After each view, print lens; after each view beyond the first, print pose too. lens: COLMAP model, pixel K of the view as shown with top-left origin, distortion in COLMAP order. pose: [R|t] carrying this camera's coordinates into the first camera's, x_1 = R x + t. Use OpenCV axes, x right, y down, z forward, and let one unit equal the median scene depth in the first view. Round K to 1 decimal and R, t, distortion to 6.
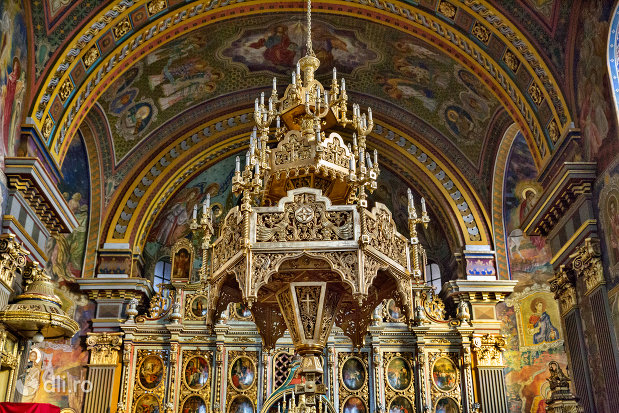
lens RADIAL K [[749.7, 0, 310.3], [0, 749.7, 187.9], [0, 0, 1]] dist [0.091145, 0.000000]
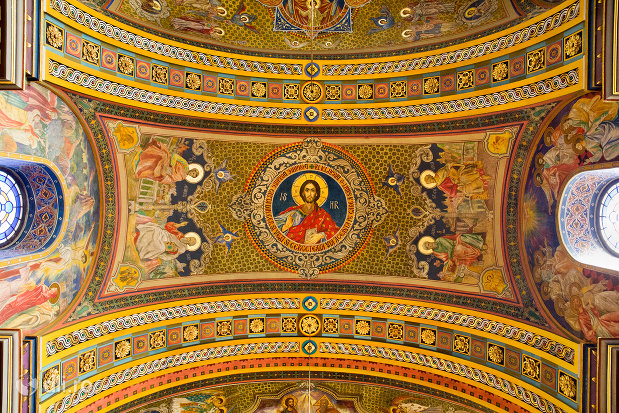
lens RADIAL K [[414.2, 0, 310.7], [0, 414.2, 209.8], [0, 0, 1]] dist [-0.098881, 0.063028]
pose [[0.999884, -0.015215, -0.000148, -0.006194], [0.006786, 0.454617, -0.890661, 0.298100], [0.013619, 0.890557, 0.454668, 0.596478]]
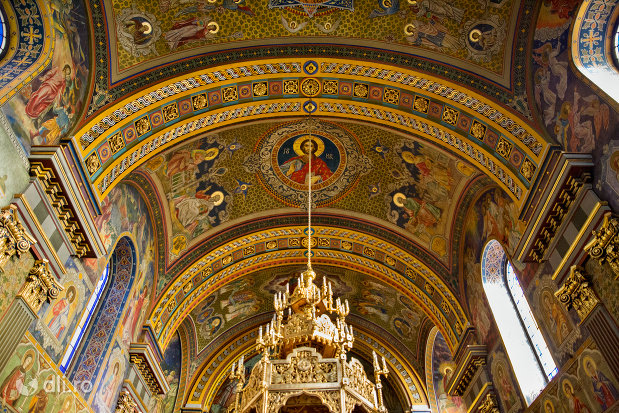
lens RADIAL K [[414.2, 0, 309.0], [0, 414.2, 207.5], [0, 0, 1]] dist [-0.098881, 0.063028]
pose [[0.999816, -0.009295, -0.016799, 0.009083], [0.001966, 0.919965, -0.391997, 0.031971], [0.019098, 0.391891, 0.919813, 0.064435]]
